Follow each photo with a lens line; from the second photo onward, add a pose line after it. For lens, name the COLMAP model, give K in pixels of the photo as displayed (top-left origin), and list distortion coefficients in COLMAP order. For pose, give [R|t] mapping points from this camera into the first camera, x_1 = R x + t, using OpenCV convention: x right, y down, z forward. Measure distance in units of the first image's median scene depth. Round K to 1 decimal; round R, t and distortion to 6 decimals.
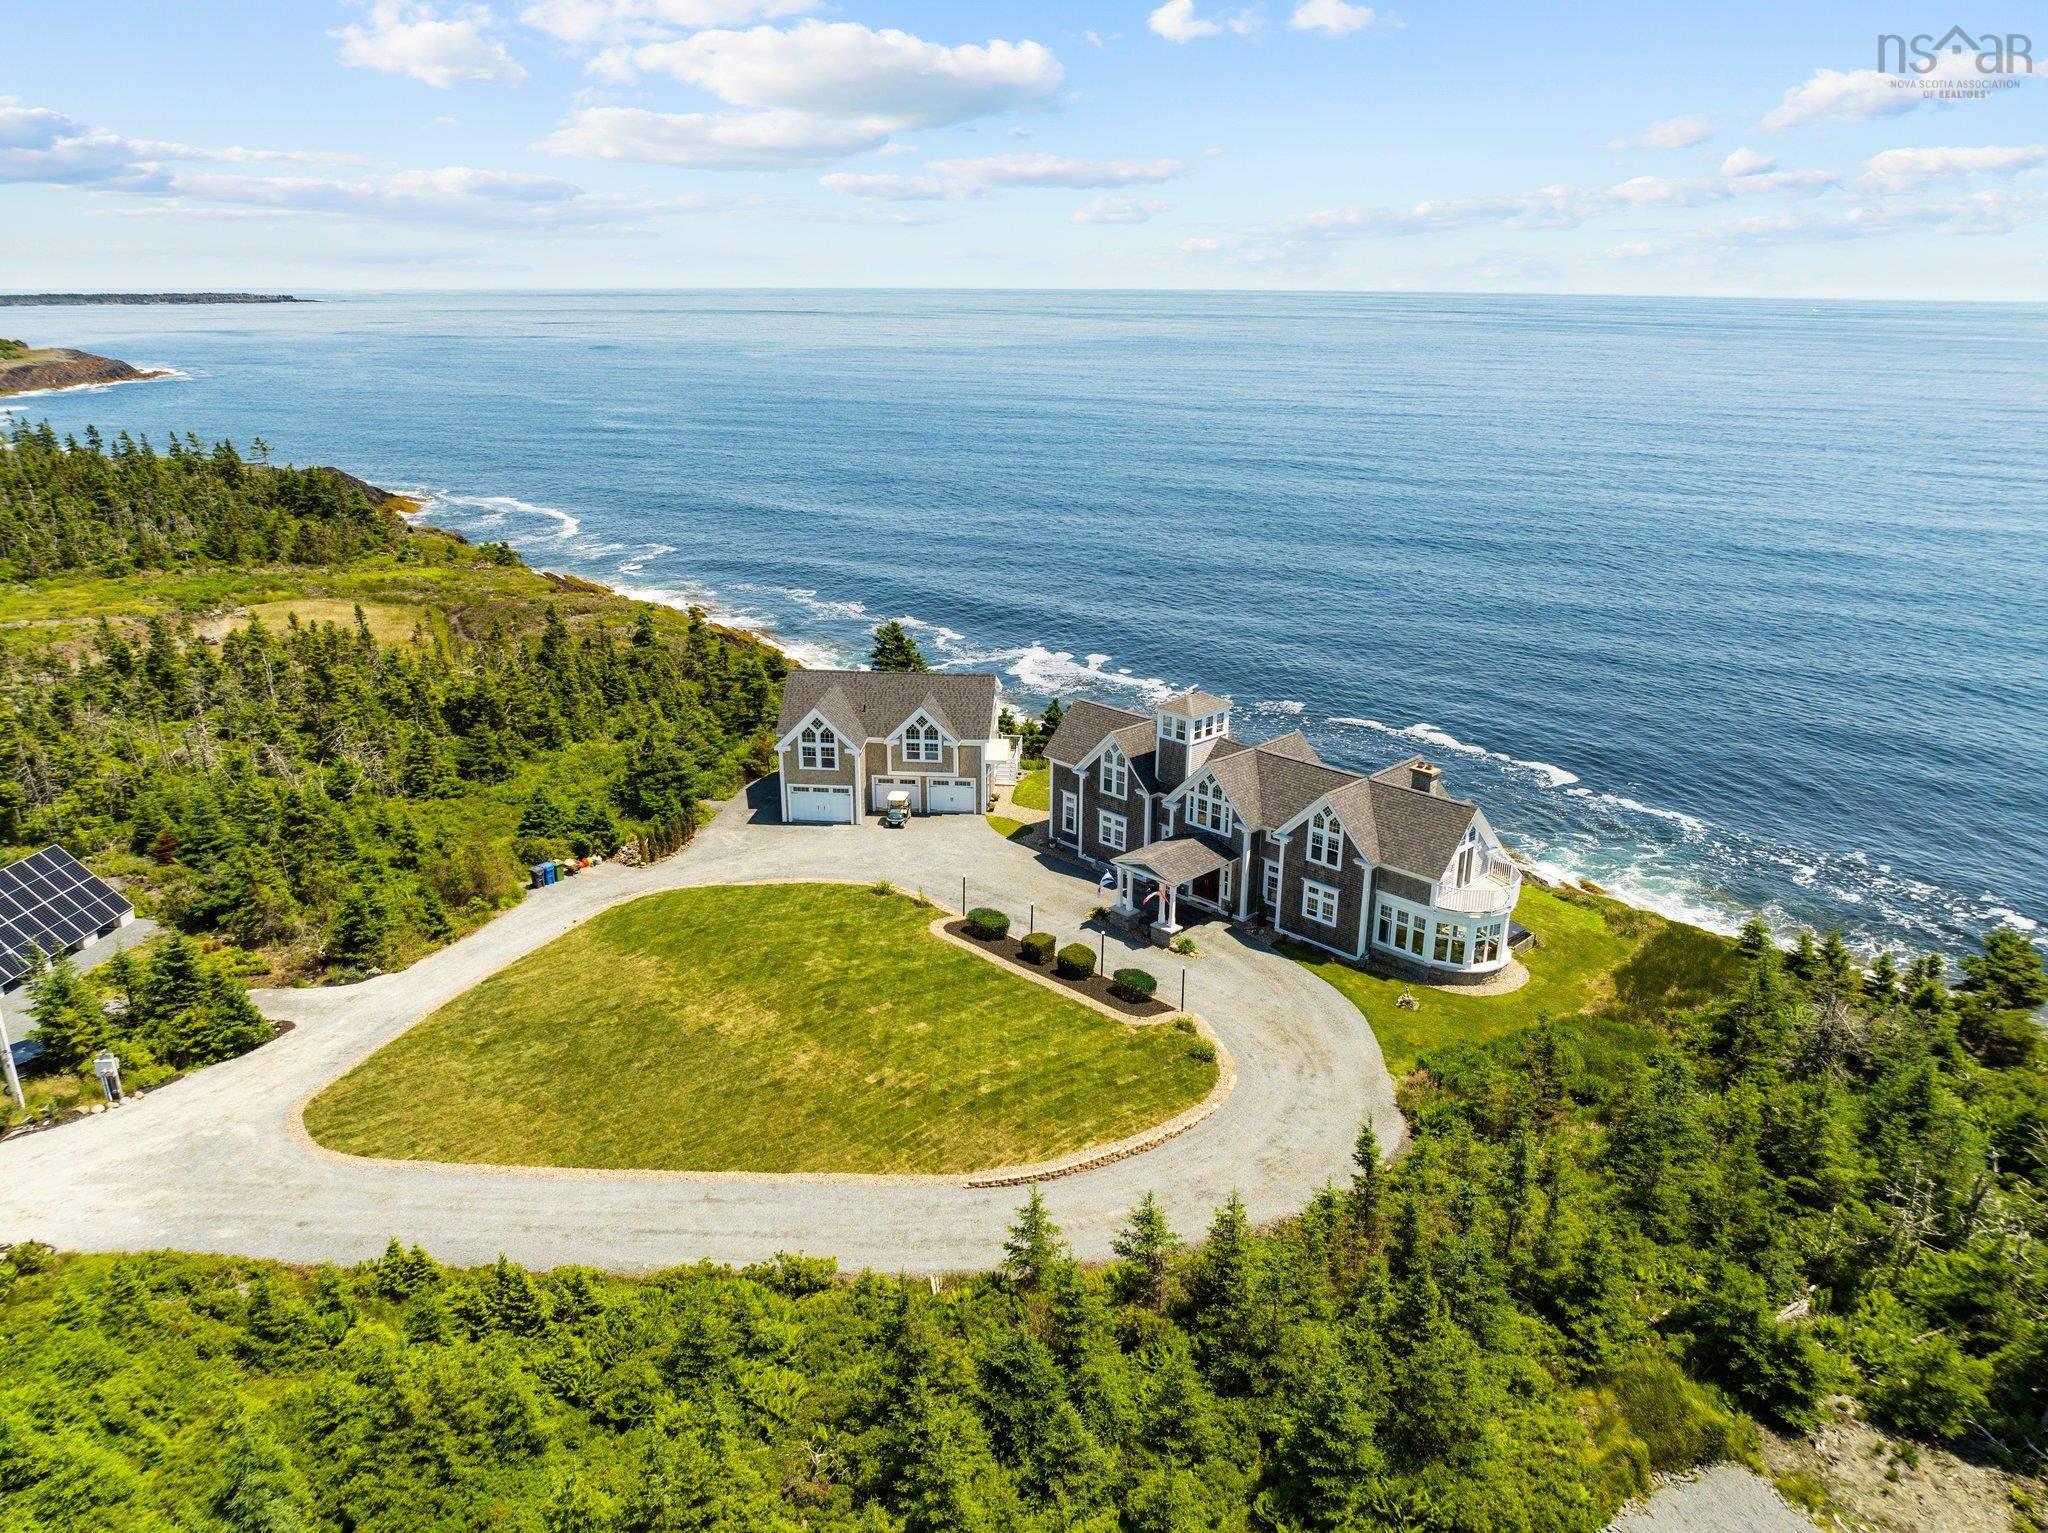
lens RADIAL K [[1446.4, 0, 1024.0], [0, 1446.4, 766.5], [0, 0, 1]] dist [-0.019685, -0.003868]
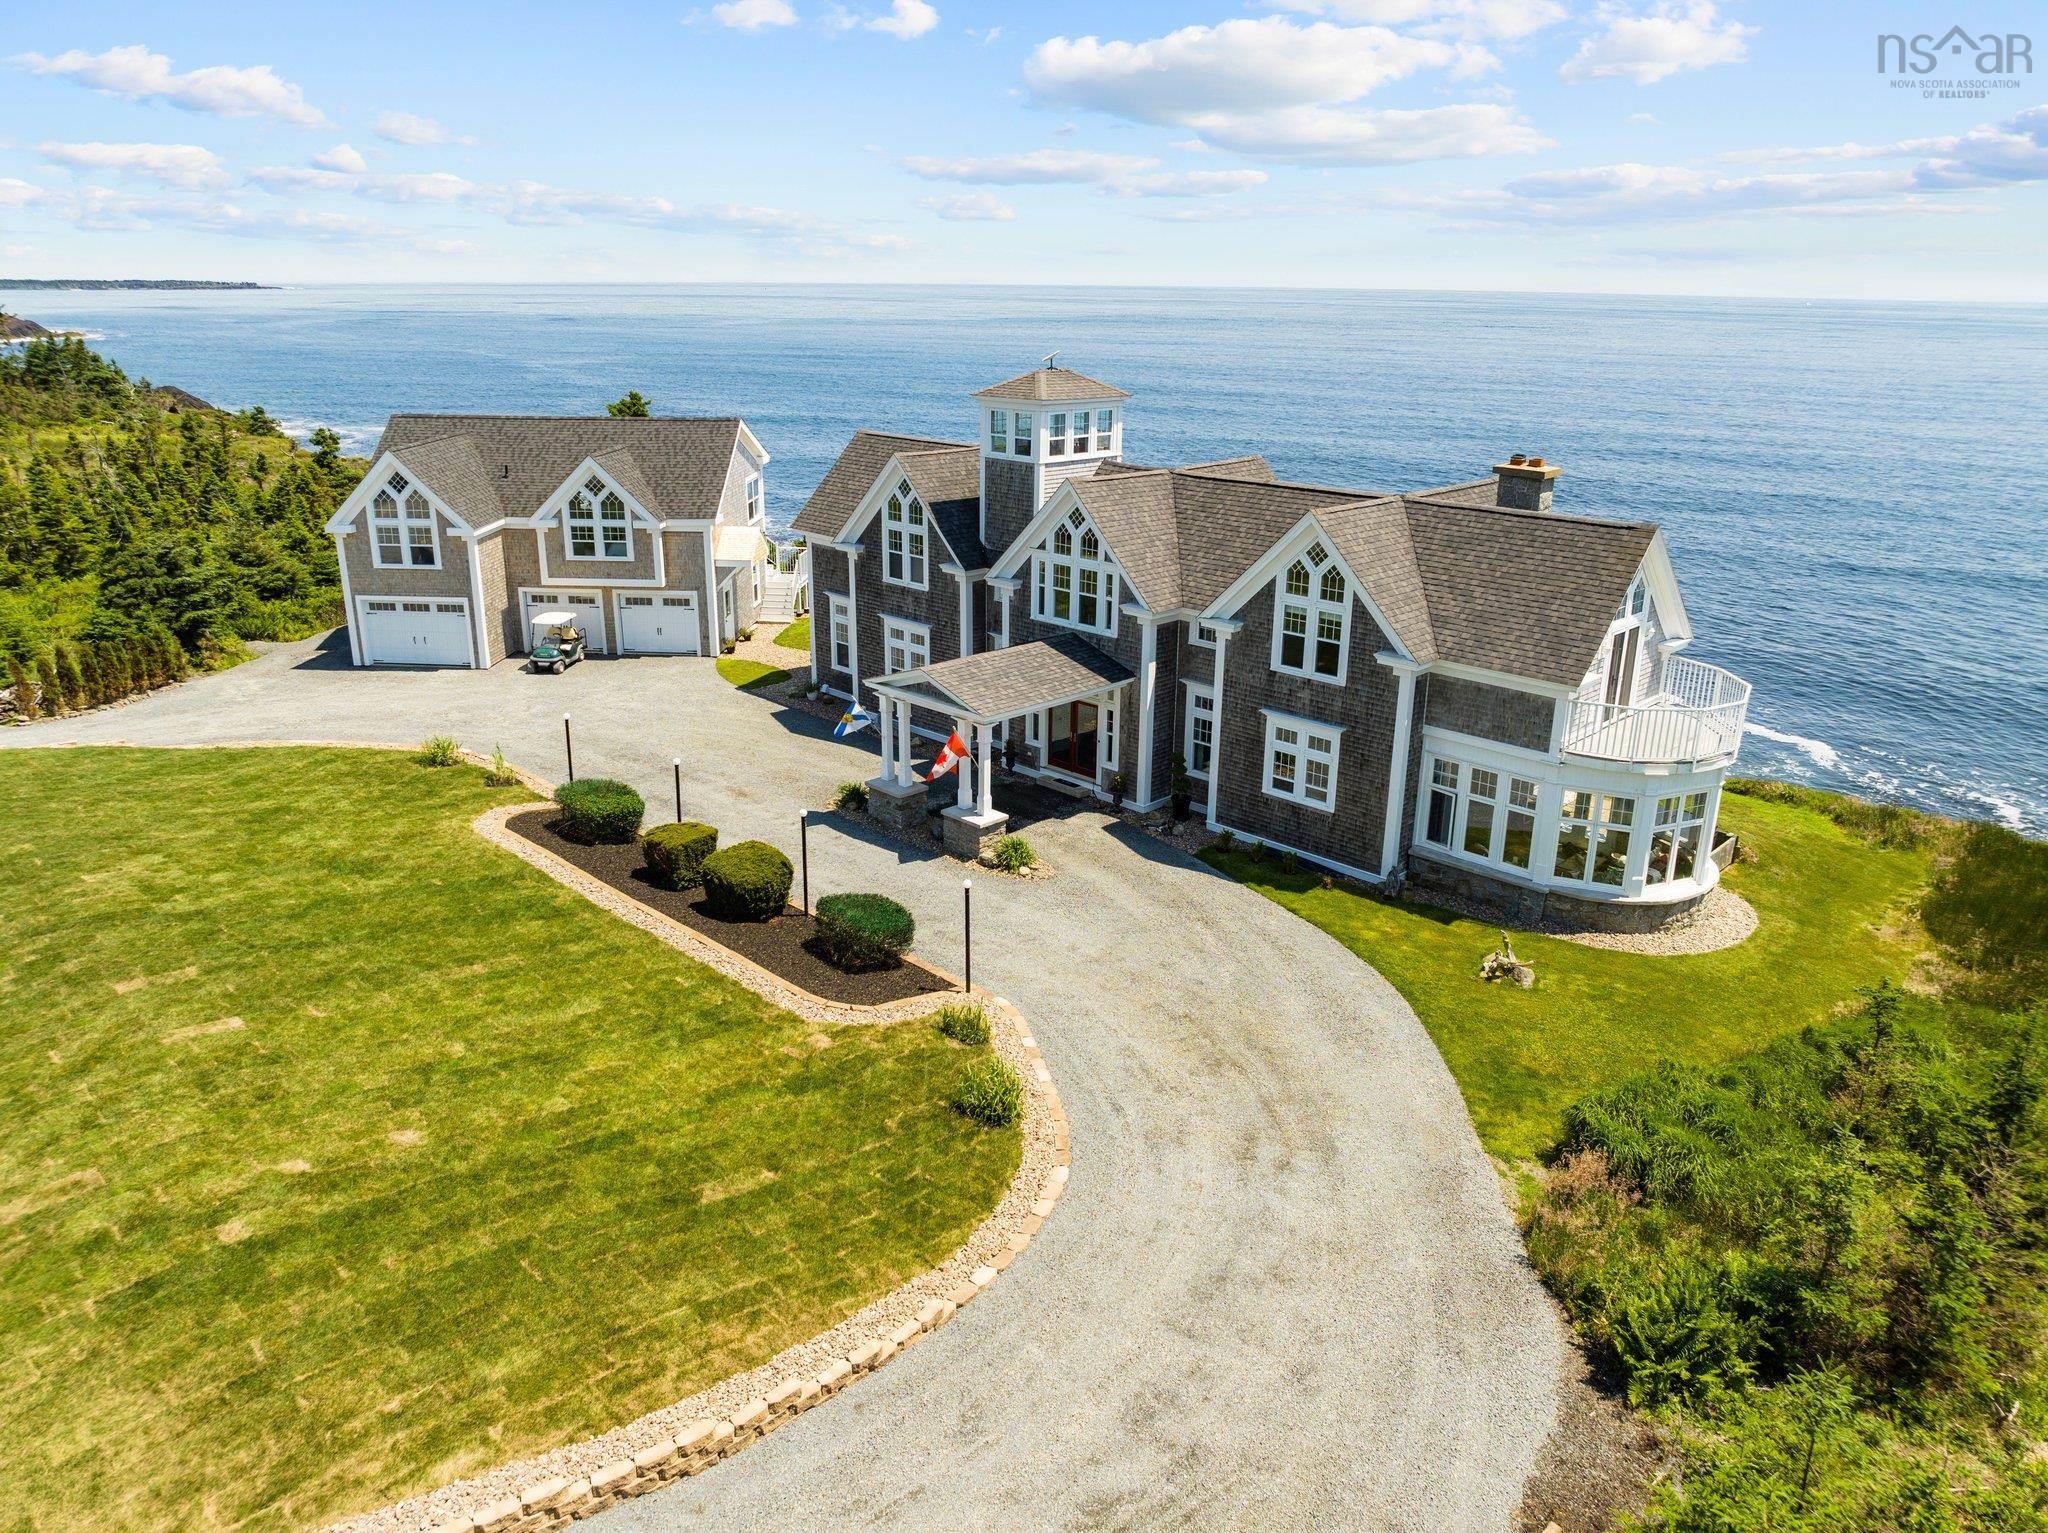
lens RADIAL K [[1446.4, 0, 1024.0], [0, 1446.4, 766.5], [0, 0, 1]] dist [-0.019685, -0.003868]
pose [[0.999872, 0.000853, 0.015988, 0.105952], [-0.000886, 0.999997, 0.002067, 0.092975], [-0.015986, -0.002081, 0.999870, 0.523677]]
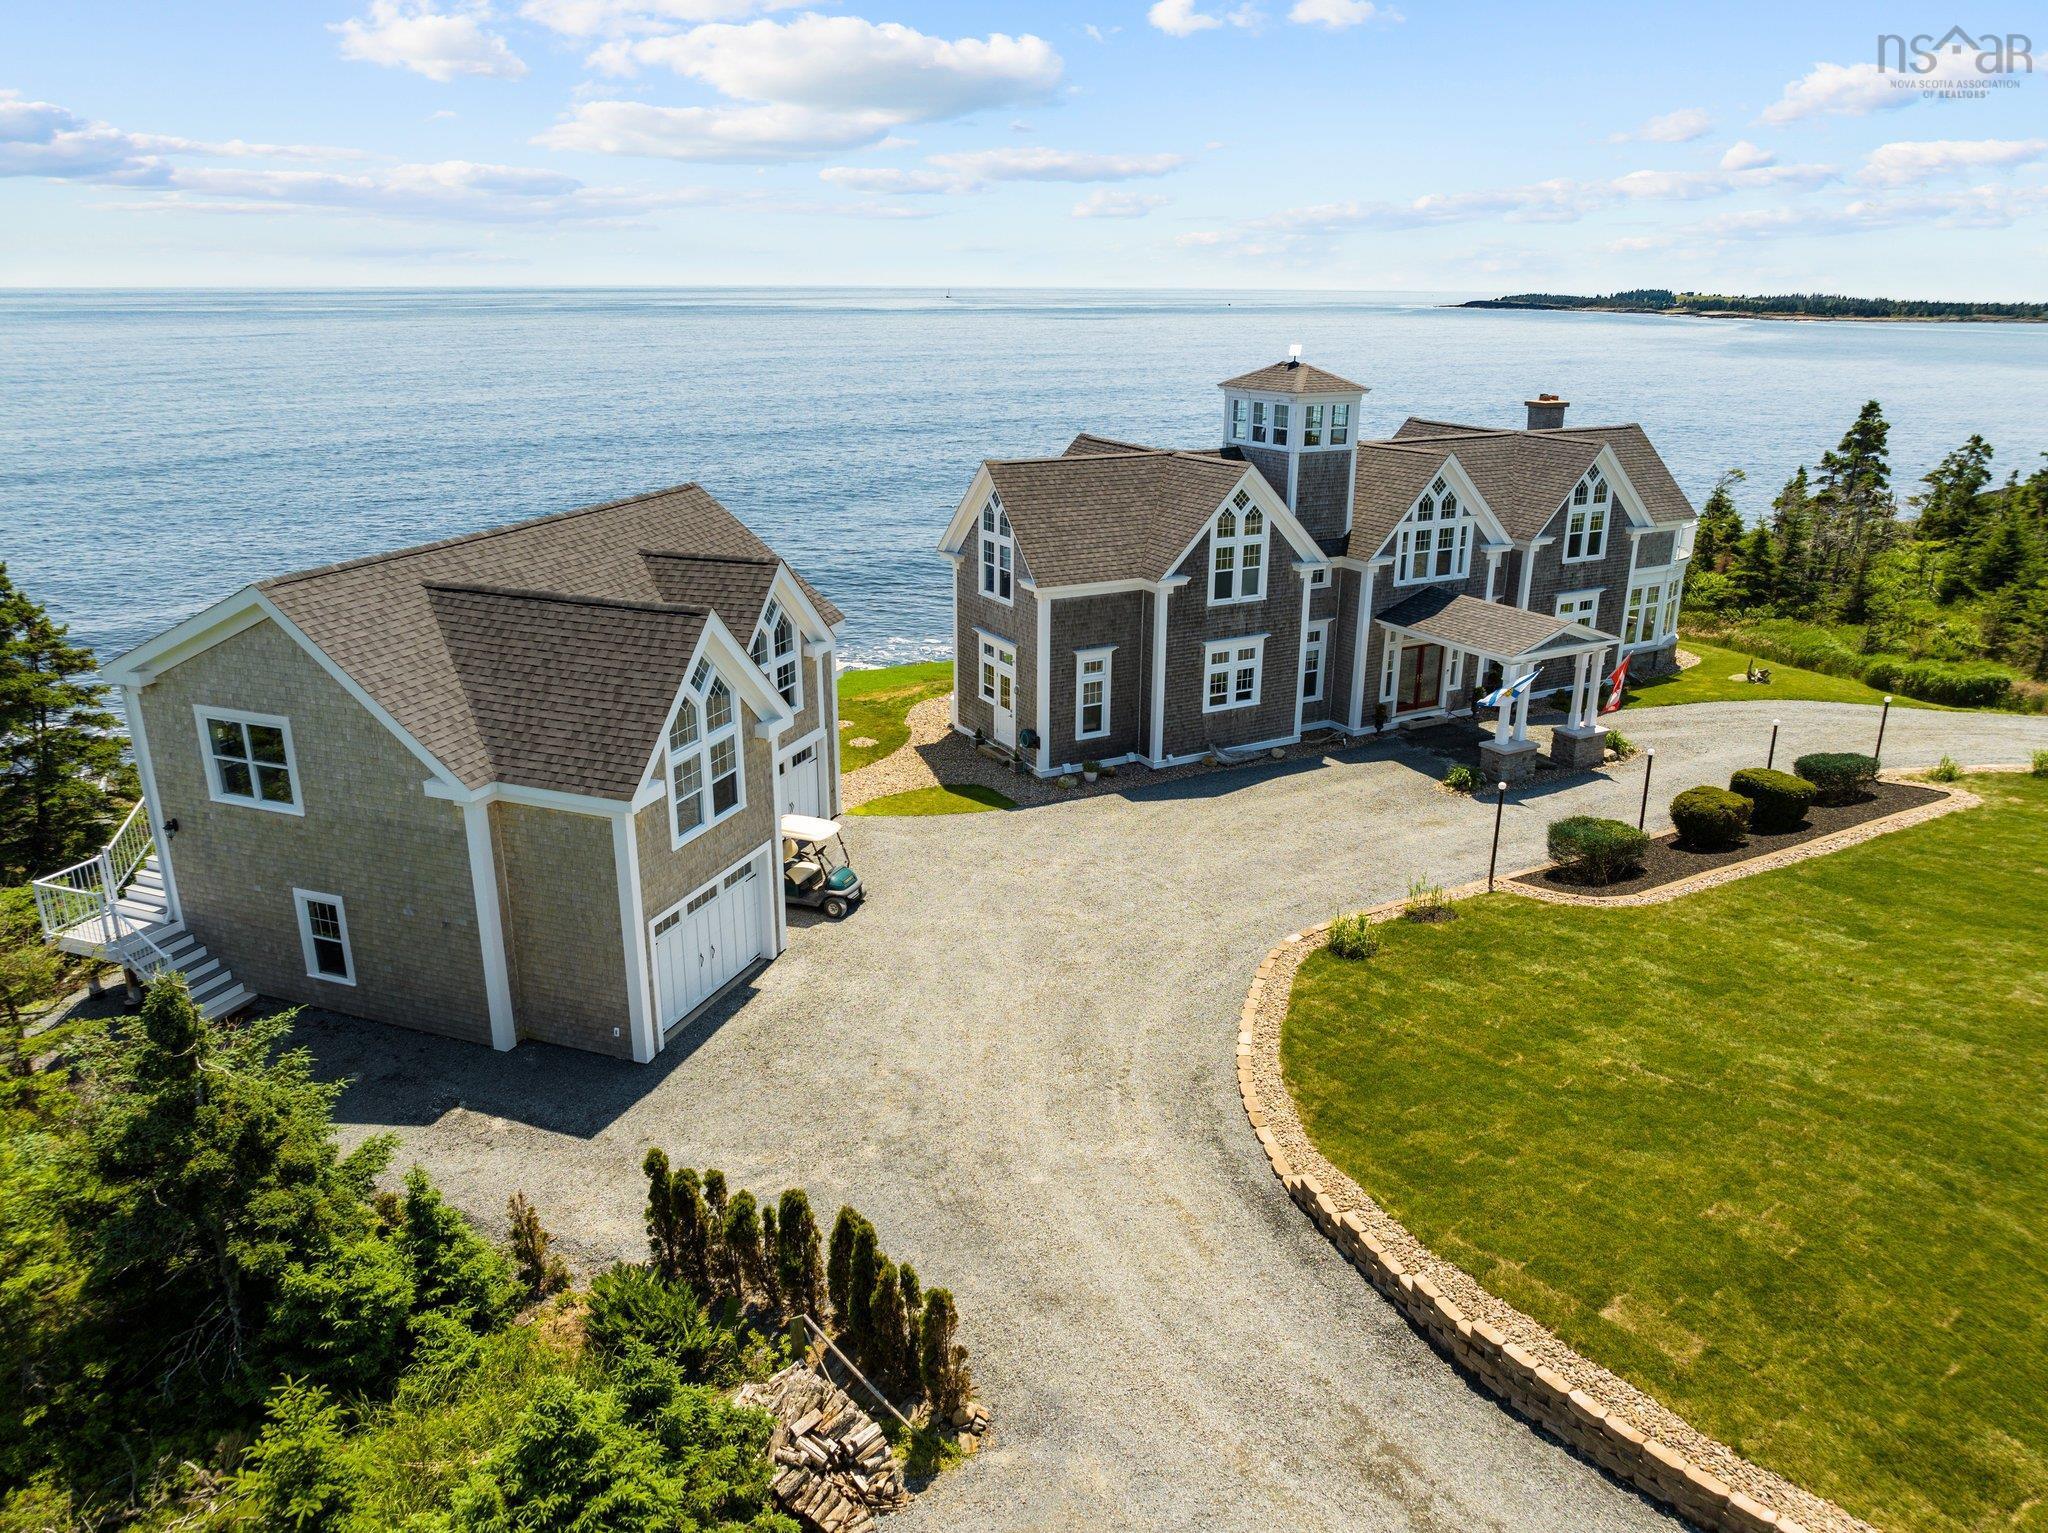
lens RADIAL K [[1446.4, 0, 1024.0], [0, 1446.4, 766.5], [0, 0, 1]] dist [-0.019685, -0.003868]
pose [[0.251825, -0.307641, 0.917574, -0.470848], [0.301741, 0.925825, 0.227596, -0.068535], [-0.919531, 0.219555, 0.325974, 1.009080]]
